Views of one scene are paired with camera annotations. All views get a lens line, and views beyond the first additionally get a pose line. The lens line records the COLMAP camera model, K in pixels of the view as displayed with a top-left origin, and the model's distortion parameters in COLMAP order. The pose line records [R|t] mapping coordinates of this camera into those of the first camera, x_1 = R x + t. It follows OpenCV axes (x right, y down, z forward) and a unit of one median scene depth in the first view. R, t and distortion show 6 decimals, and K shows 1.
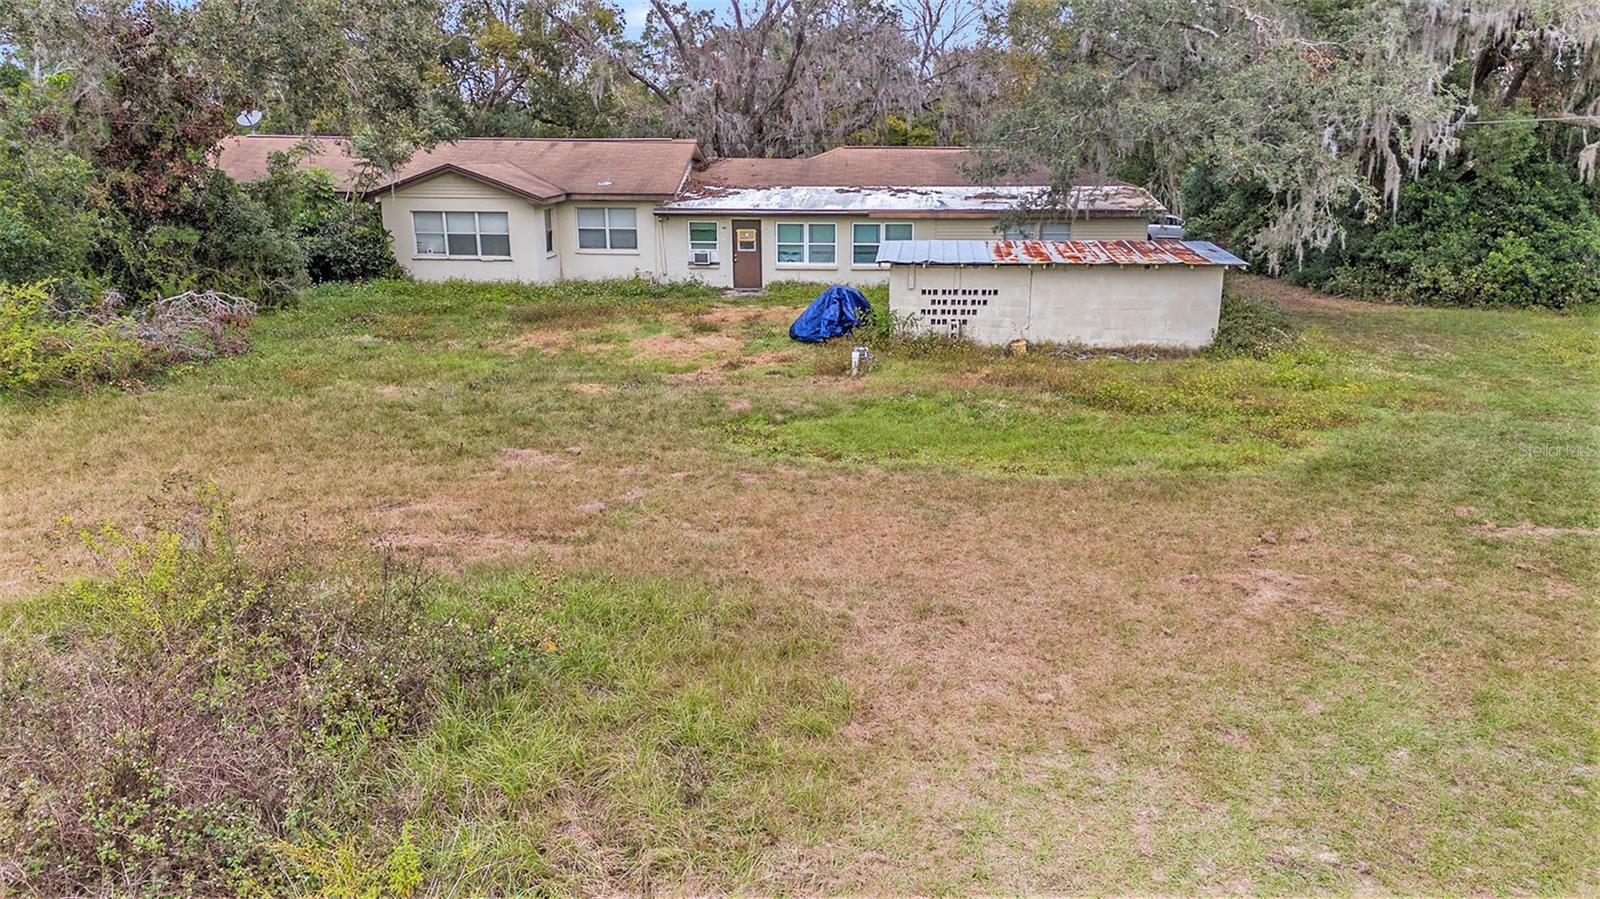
lens RADIAL K [[1158.1, 0, 800.0], [0, 1158.1, 449.5], [0, 0, 1]] dist [0.111033, -0.182341]
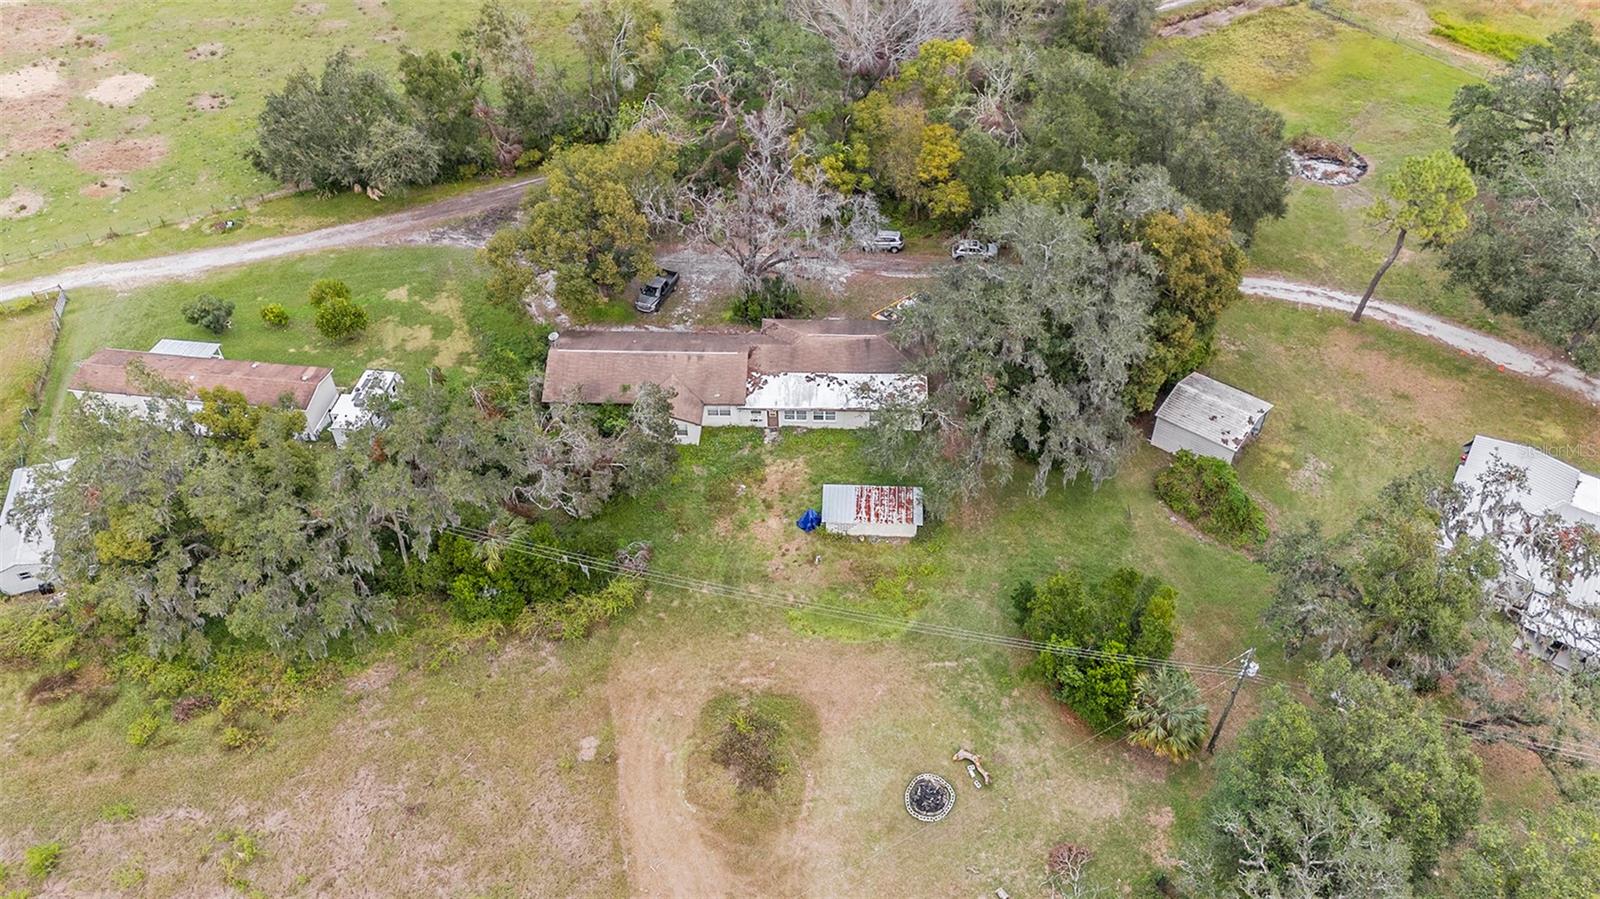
lens RADIAL K [[1158.1, 0, 800.0], [0, 1158.1, 449.5], [0, 0, 1]] dist [0.111033, -0.182341]
pose [[0.998761, -0.037990, 0.032128, -0.164893], [0.016896, 0.866338, 0.499172, -3.252420], [-0.046798, -0.498011, 0.865907, -3.001490]]
